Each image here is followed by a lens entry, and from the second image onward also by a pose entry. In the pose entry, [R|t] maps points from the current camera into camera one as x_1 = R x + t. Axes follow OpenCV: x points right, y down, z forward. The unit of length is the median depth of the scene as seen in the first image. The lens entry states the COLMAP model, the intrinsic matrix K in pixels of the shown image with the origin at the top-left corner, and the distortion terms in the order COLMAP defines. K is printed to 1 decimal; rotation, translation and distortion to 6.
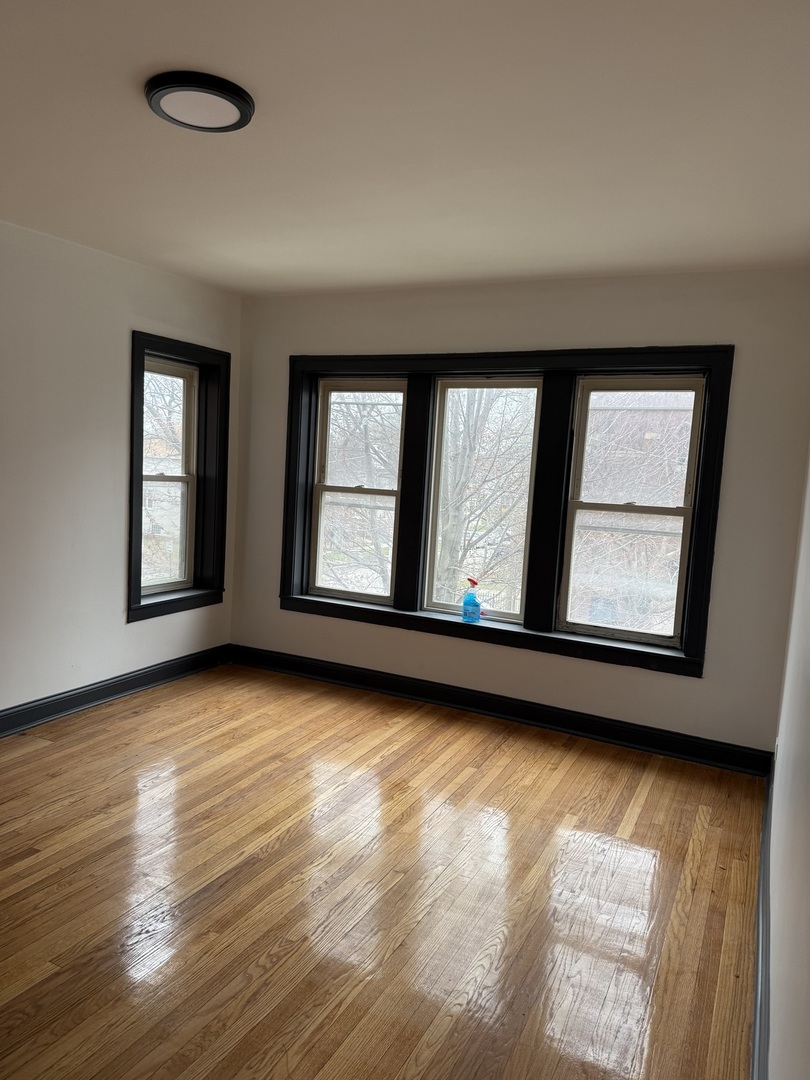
lens RADIAL K [[747.3, 0, 405.0], [0, 747.3, 540.0], [0, 0, 1]] dist [0.076318, -0.144387]
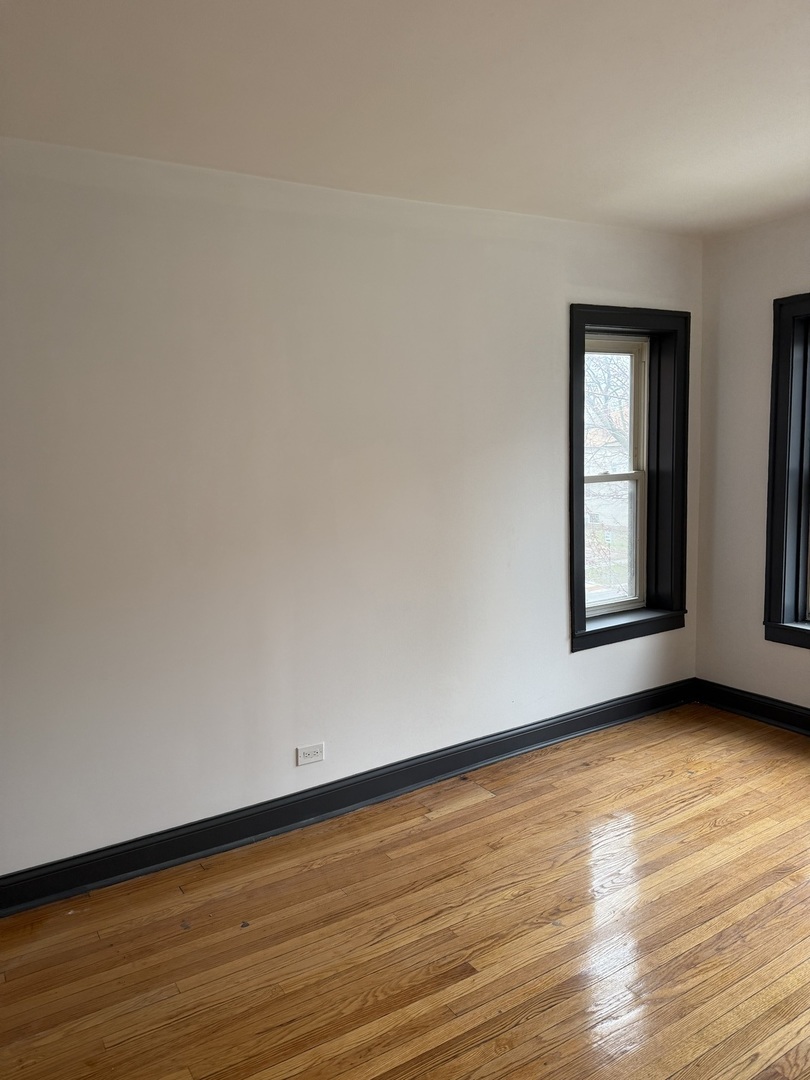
lens RADIAL K [[769.9, 0, 405.0], [0, 769.9, 540.0], [0, 0, 1]] dist [0.070052, -0.062282]
pose [[0.846191, -0.021311, -0.532454, -0.067147], [0.028830, 0.999567, 0.005812, -0.029812], [0.532100, -0.020268, 0.846439, 0.180934]]
